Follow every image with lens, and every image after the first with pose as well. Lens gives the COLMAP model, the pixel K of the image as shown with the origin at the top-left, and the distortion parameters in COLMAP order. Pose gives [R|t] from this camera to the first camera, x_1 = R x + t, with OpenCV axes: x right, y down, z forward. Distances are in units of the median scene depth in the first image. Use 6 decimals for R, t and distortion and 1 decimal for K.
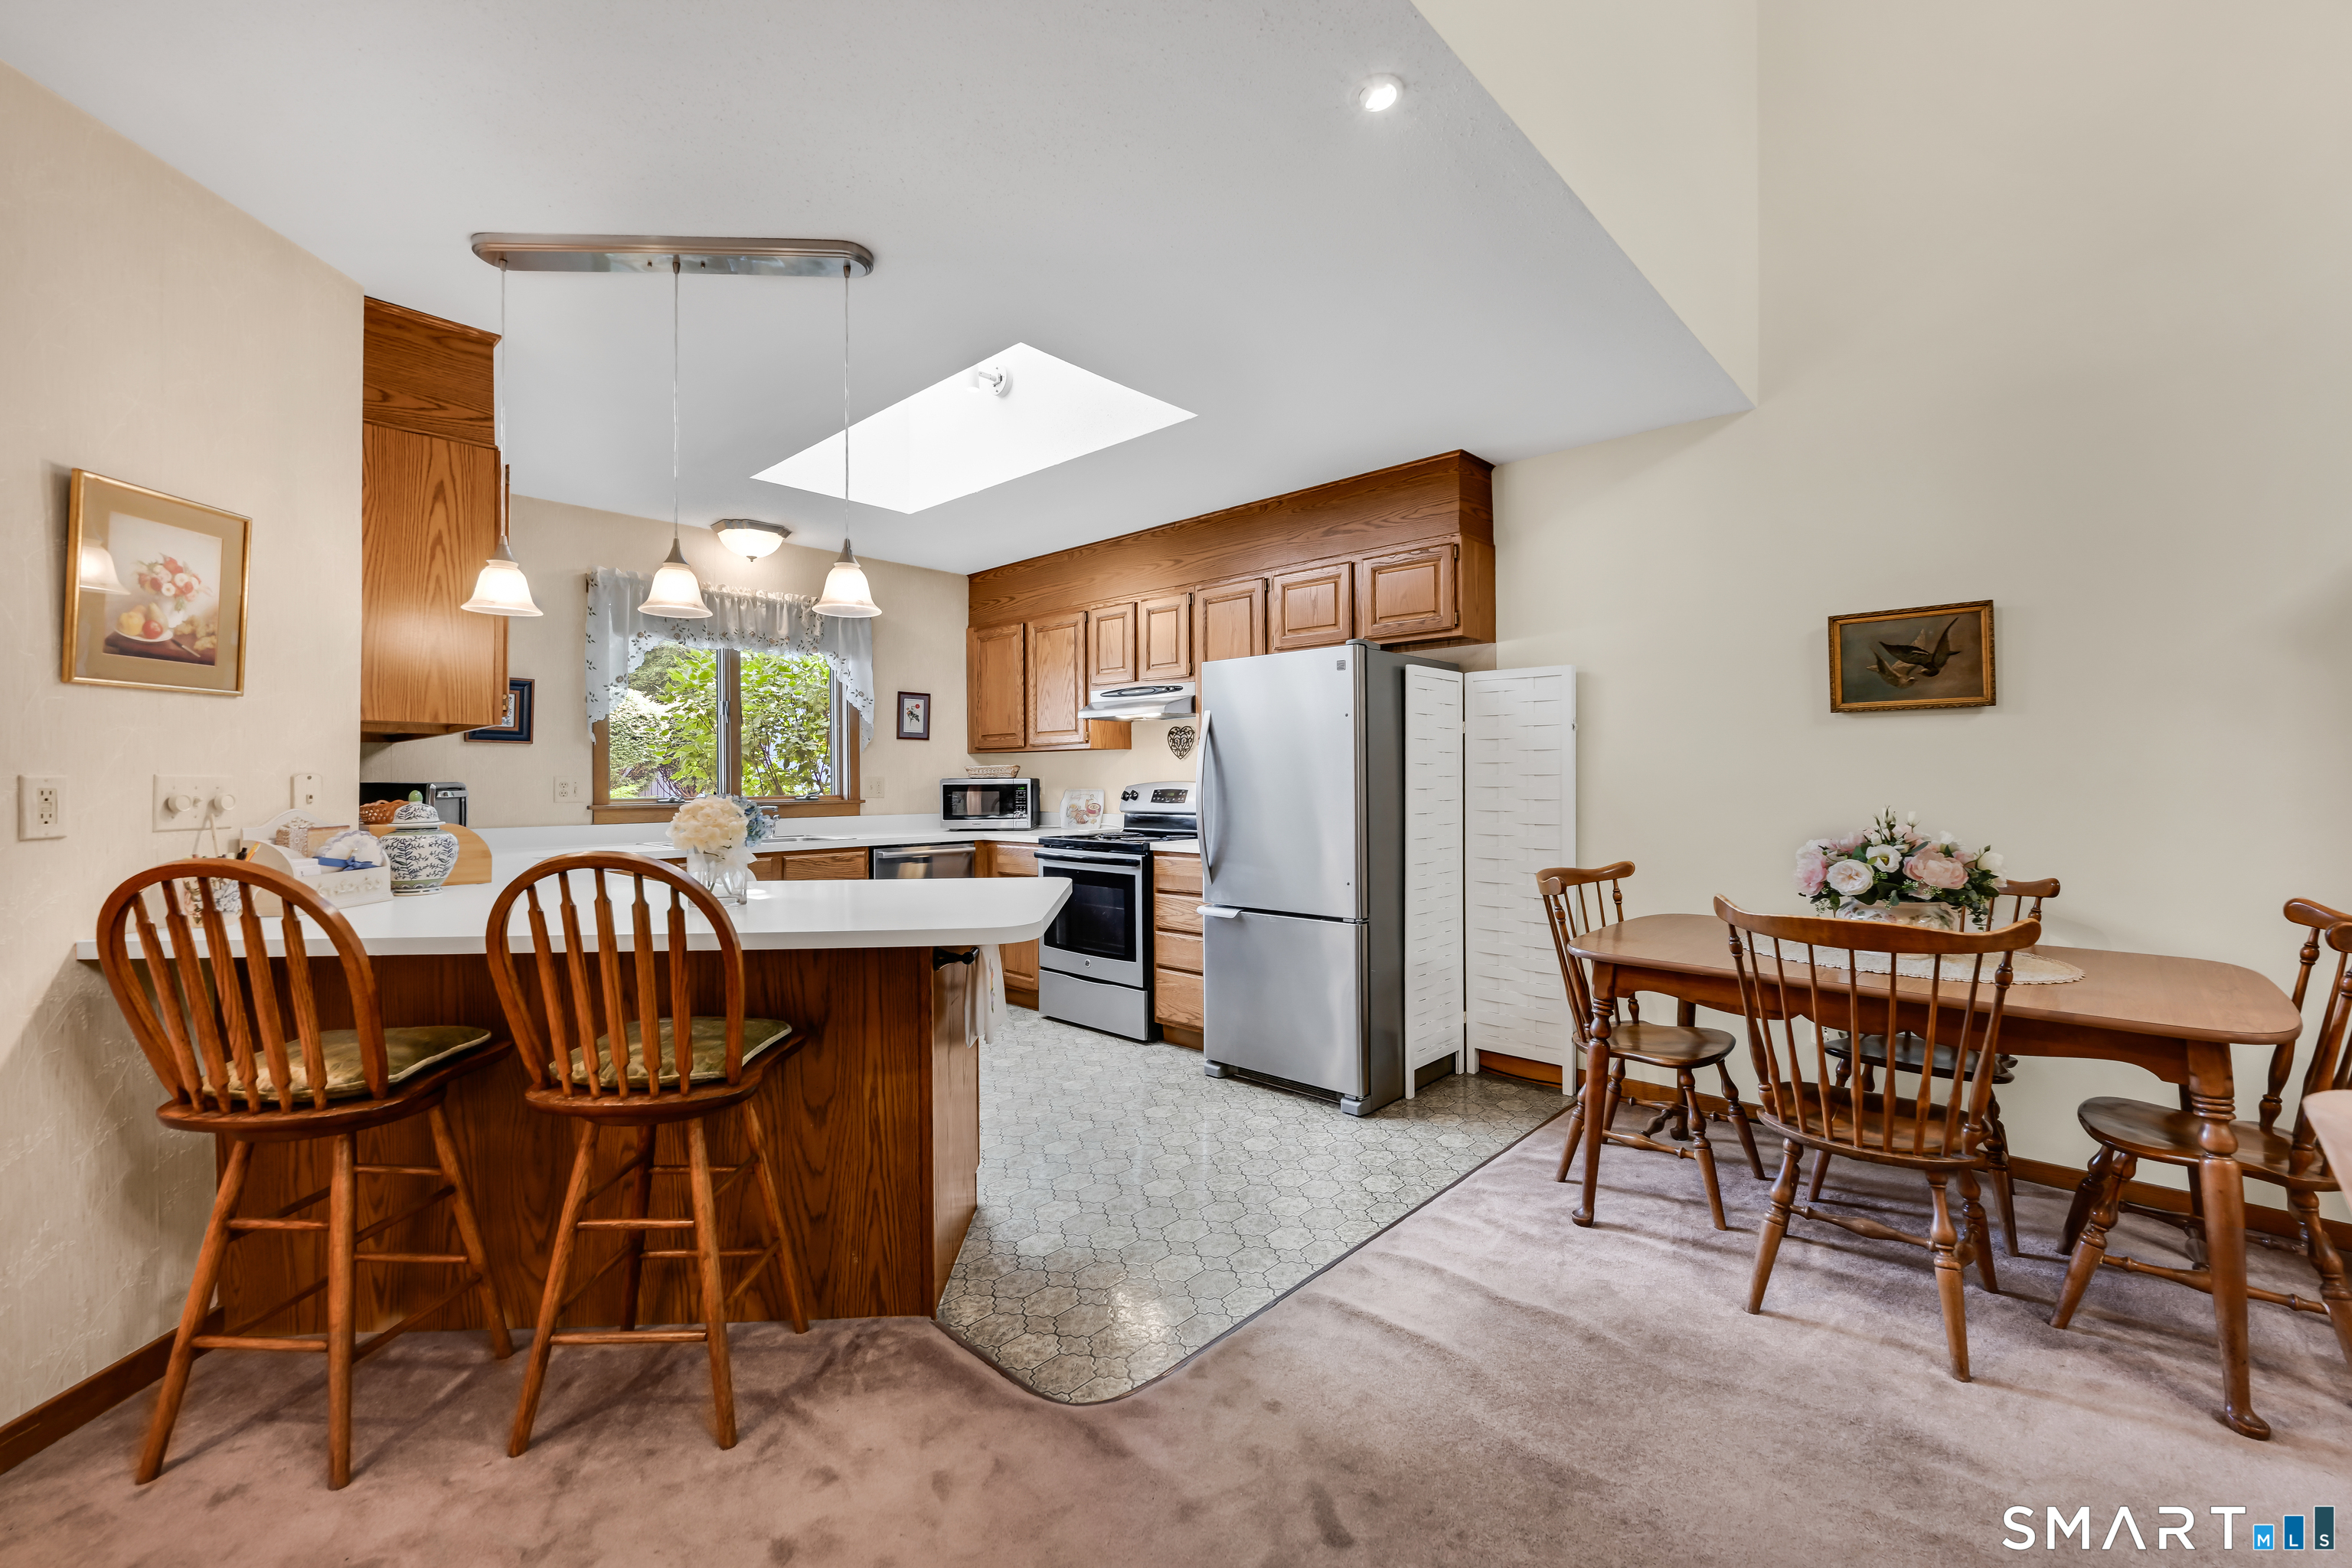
lens RADIAL K [[939.6, 0, 1183.4], [0, 939.6, 773.8], [0, 0, 1]] dist [-0.002542, 0.000022]
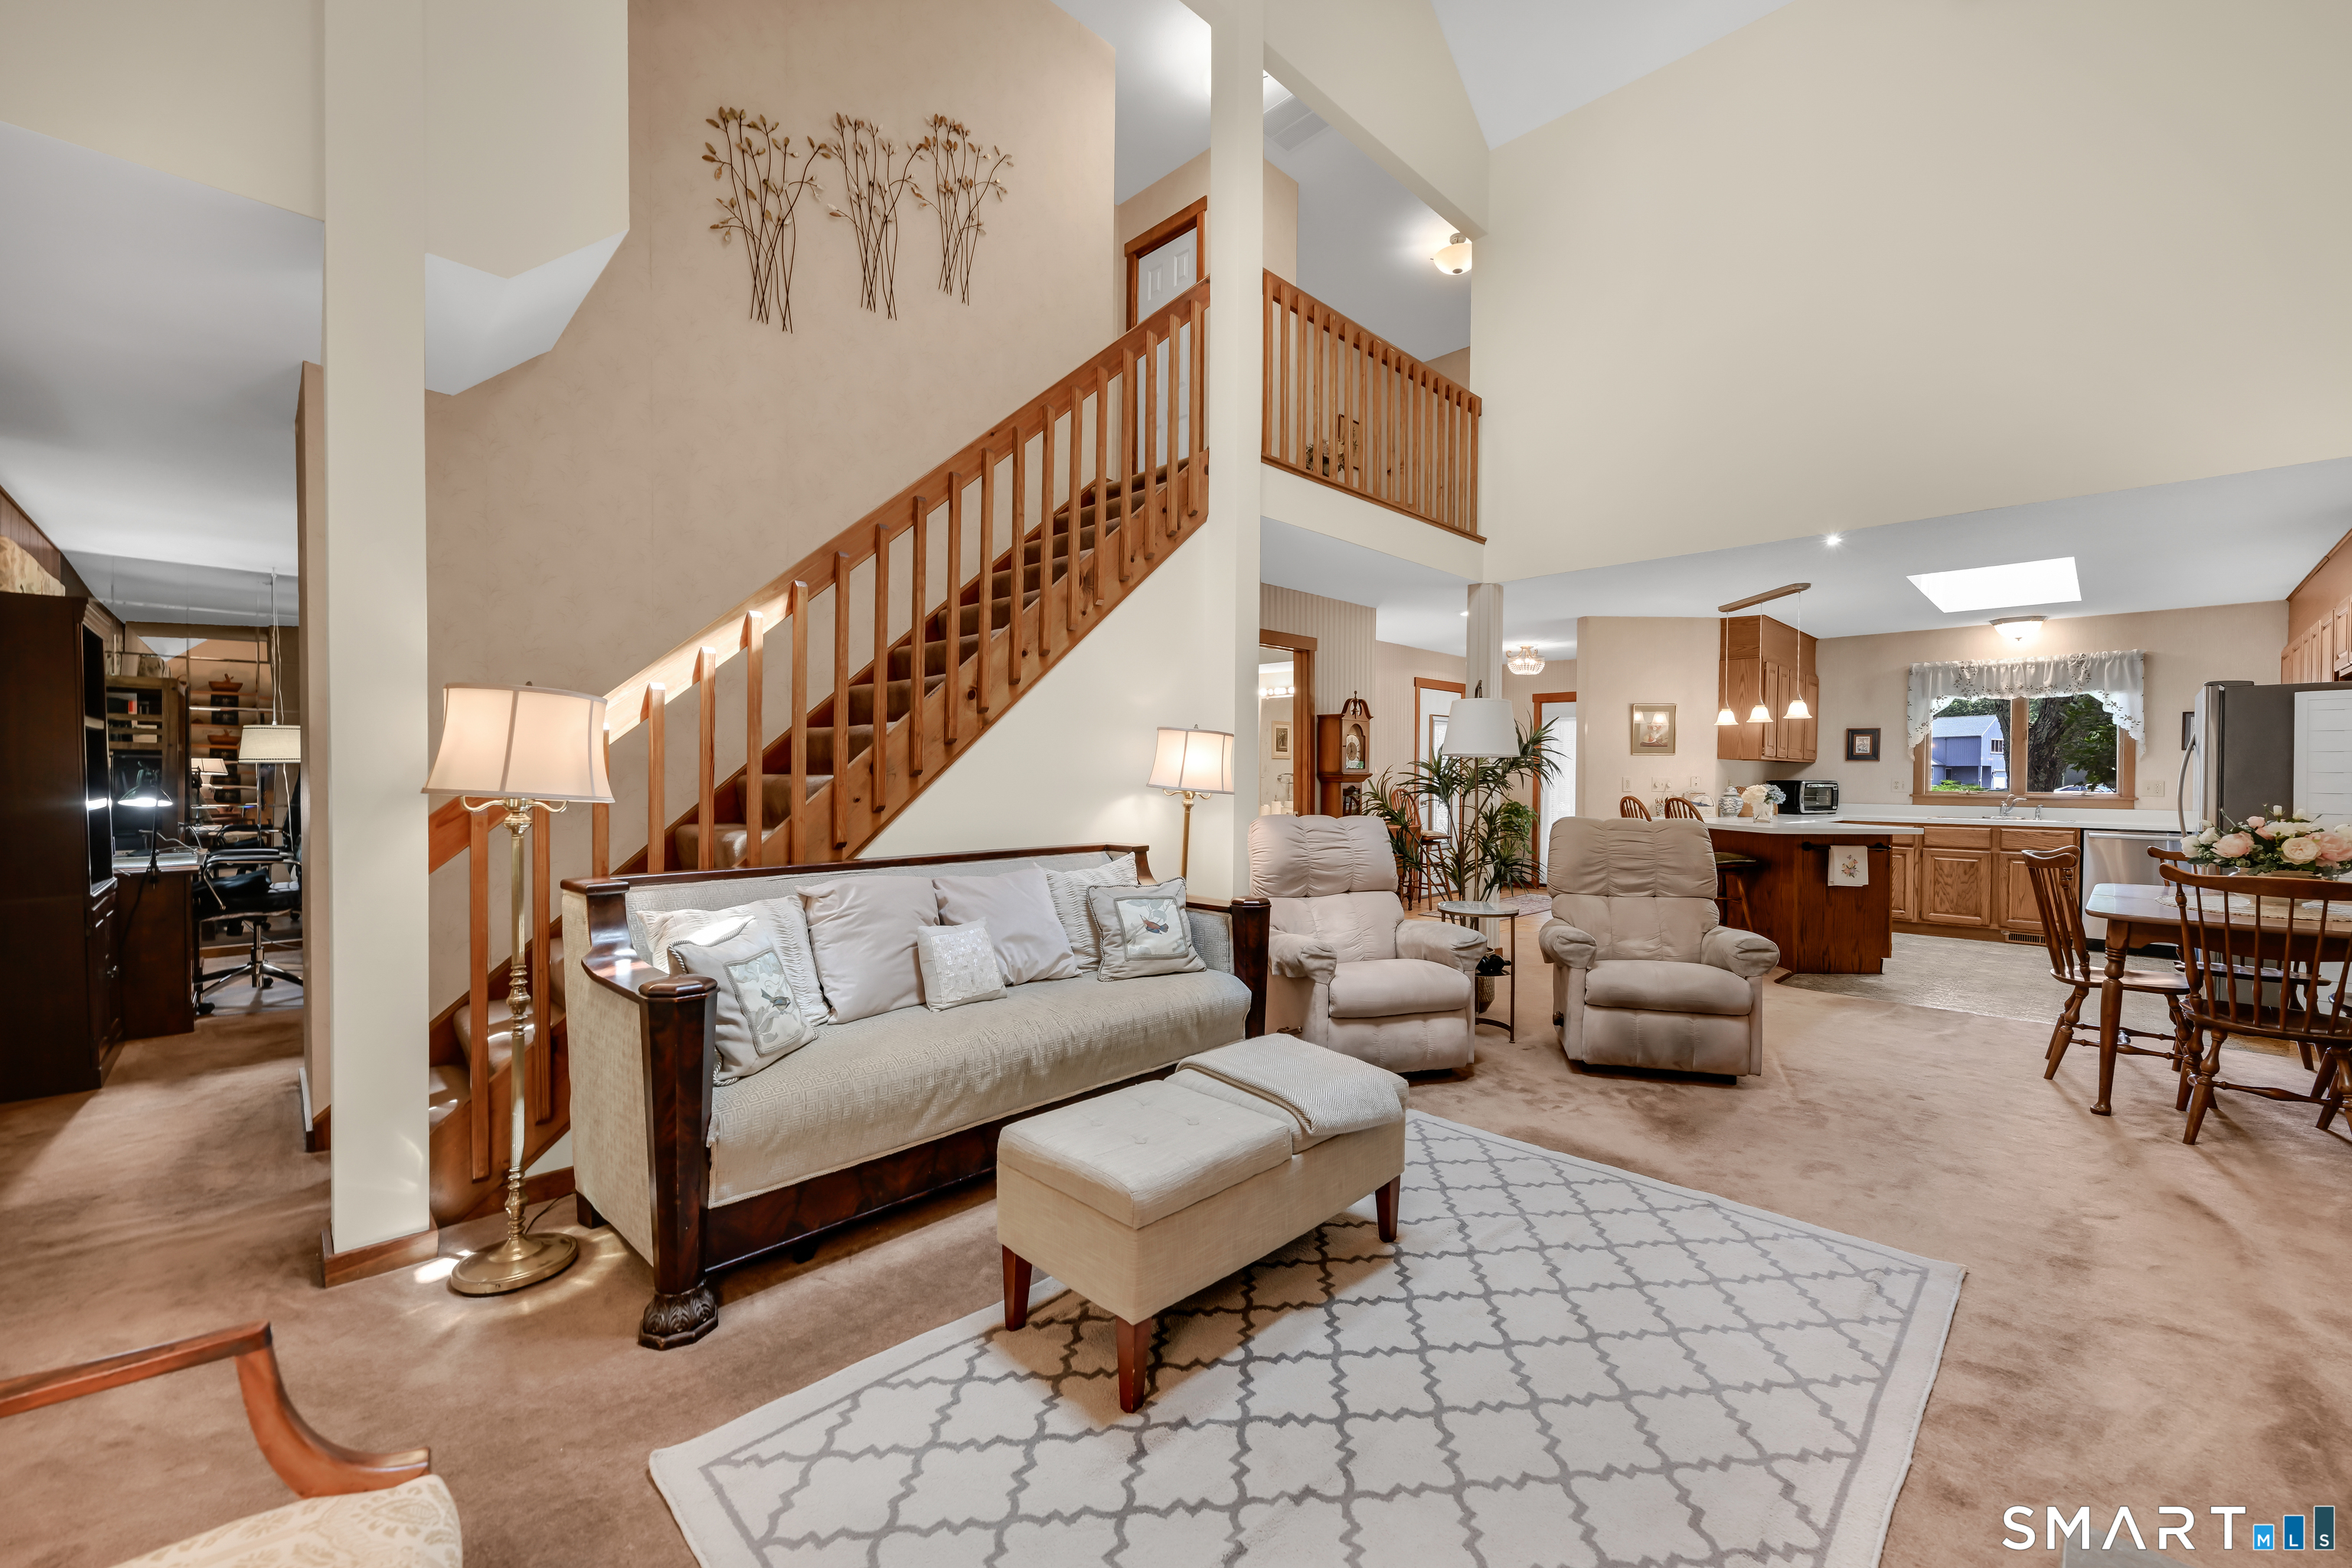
lens RADIAL K [[939.6, 0, 1187.0], [0, 939.6, 786.6], [0, 0, 1]] dist [-0.002542, 0.000022]
pose [[-0.029967, 0.015030, -0.999438, 1.290344], [-0.002950, 0.999881, 0.015125, -0.005328], [0.999547, 0.003402, -0.029919, -0.368188]]
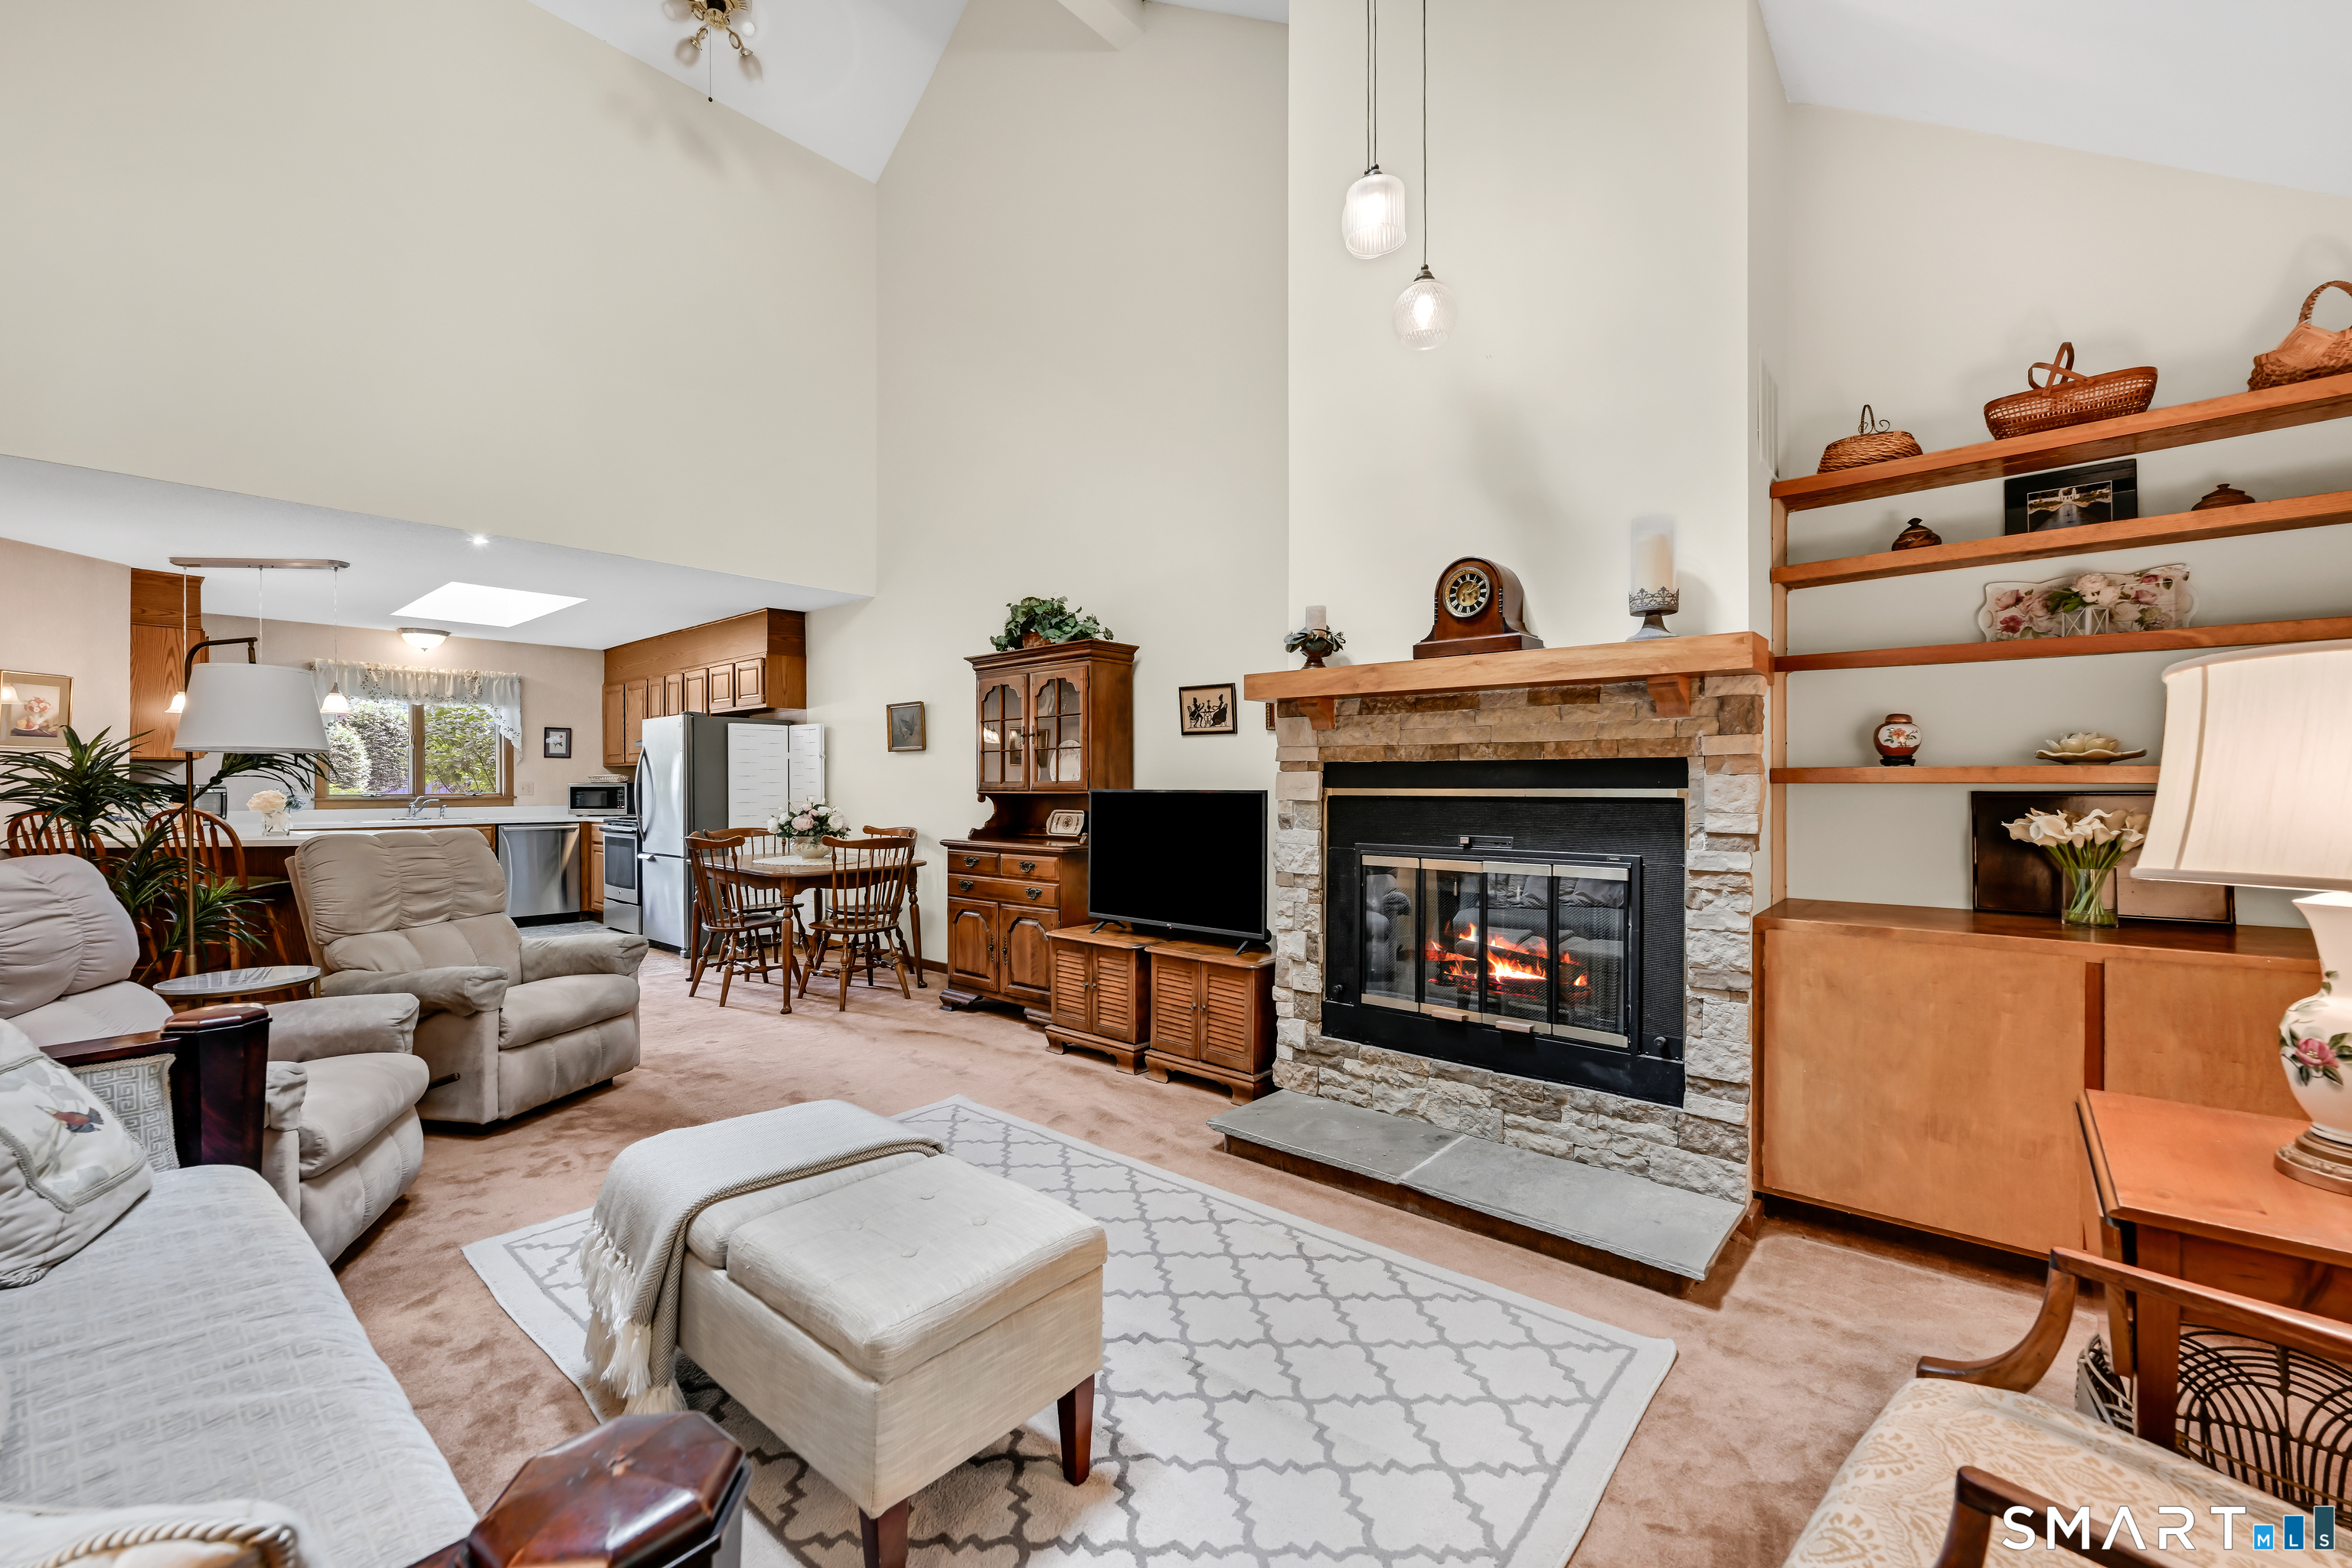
lens RADIAL K [[939.6, 0, 1174.1], [0, 939.6, 775.5], [0, 0, 1]] dist [-0.002542, 0.000022]
pose [[0.999412, 0.002239, 0.034207, 0.907761], [-0.002087, 0.999988, -0.004473, -0.003810], [-0.034216, 0.004399, 0.999405, -0.779989]]
